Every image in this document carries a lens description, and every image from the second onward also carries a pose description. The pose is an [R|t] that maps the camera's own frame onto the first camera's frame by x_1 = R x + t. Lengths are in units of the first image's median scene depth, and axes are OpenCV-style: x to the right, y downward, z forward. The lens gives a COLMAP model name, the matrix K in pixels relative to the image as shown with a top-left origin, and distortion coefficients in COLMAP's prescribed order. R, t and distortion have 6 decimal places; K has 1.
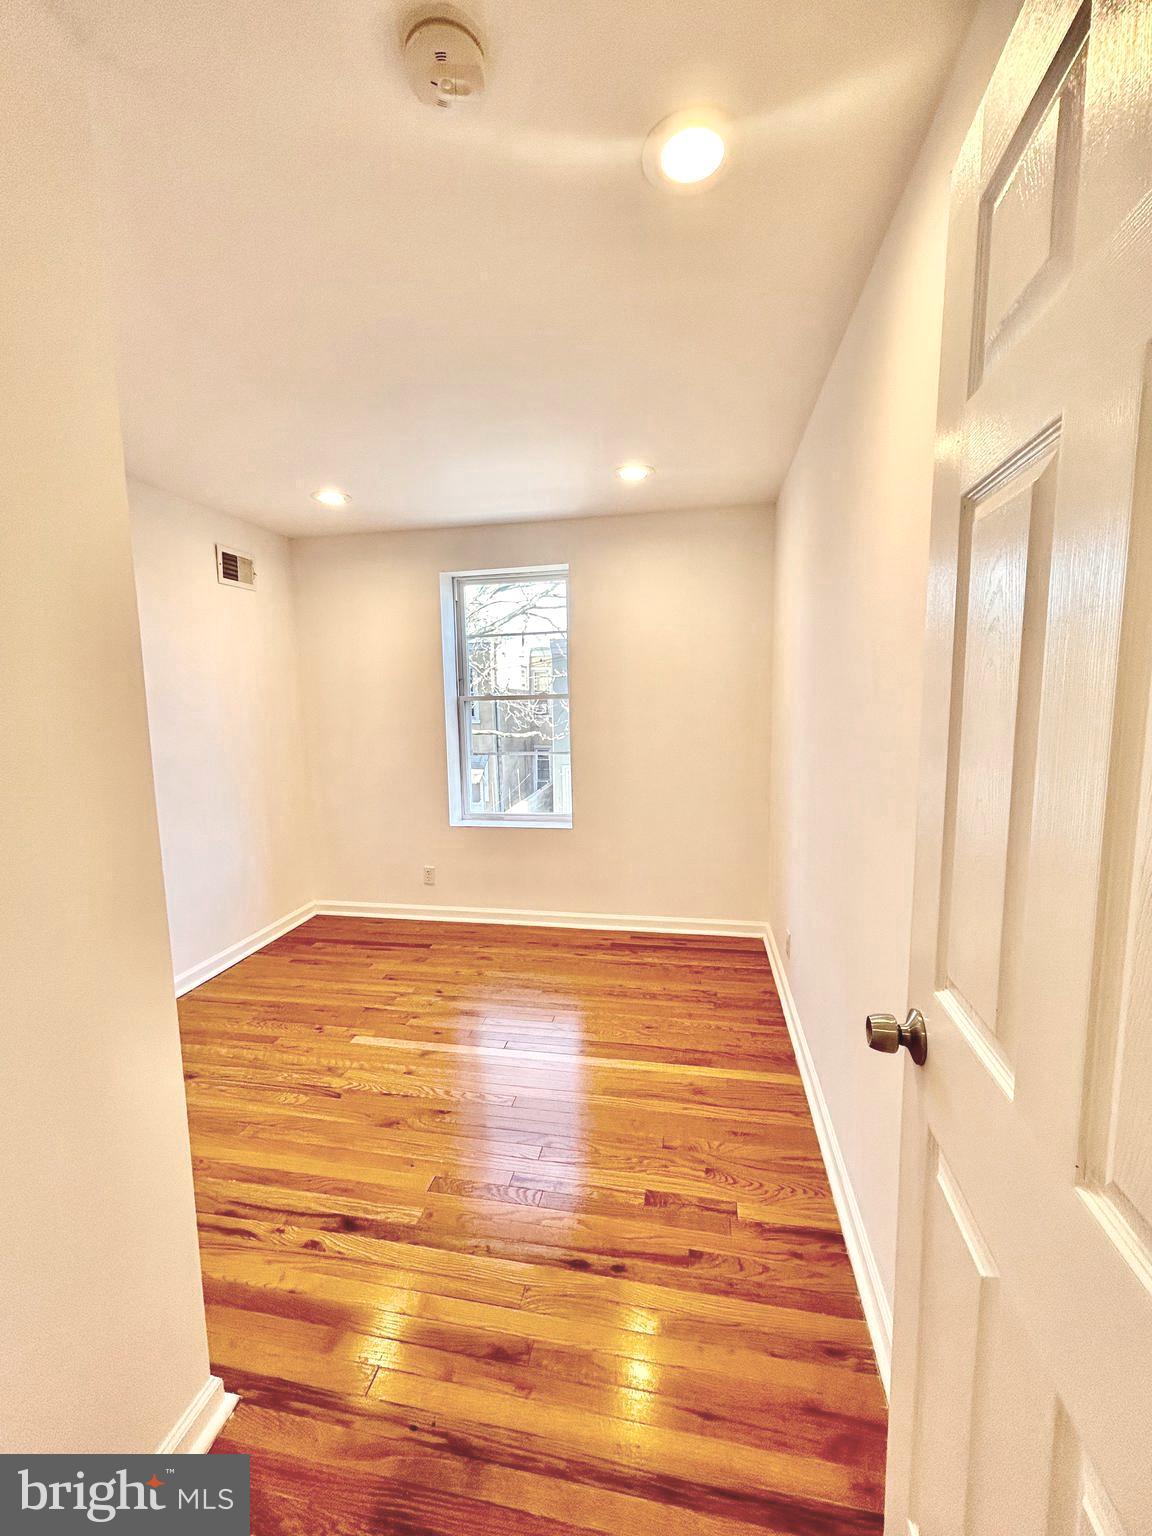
lens RADIAL K [[619.8, 0, 579.4], [0, 619.8, 769.2], [0, 0, 1]] dist [0.001451, -0.000542]
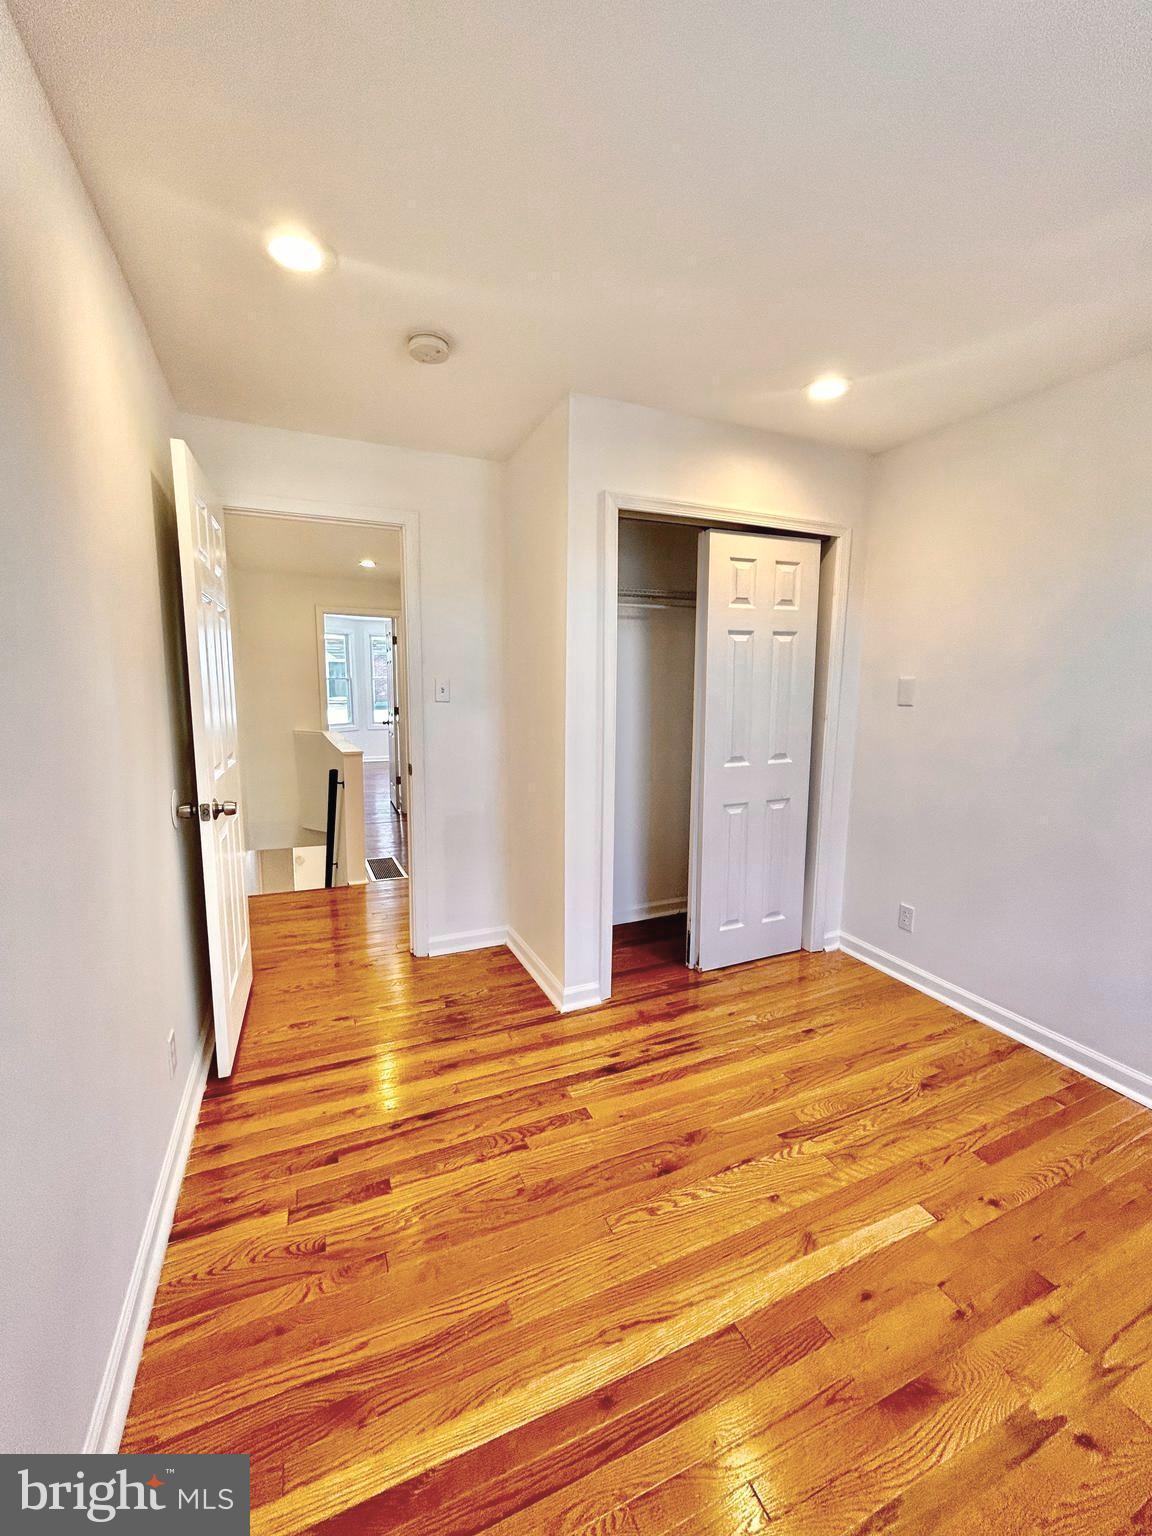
lens RADIAL K [[619.8, 0, 579.1], [0, 619.8, 766.0], [0, 0, 1]] dist [0.001451, -0.000542]
pose [[-0.820856, 0.087078, -0.564458, 0.359650], [-0.060588, 0.969455, 0.237666, -0.194188], [0.567912, 0.229289, -0.790508, 1.818489]]
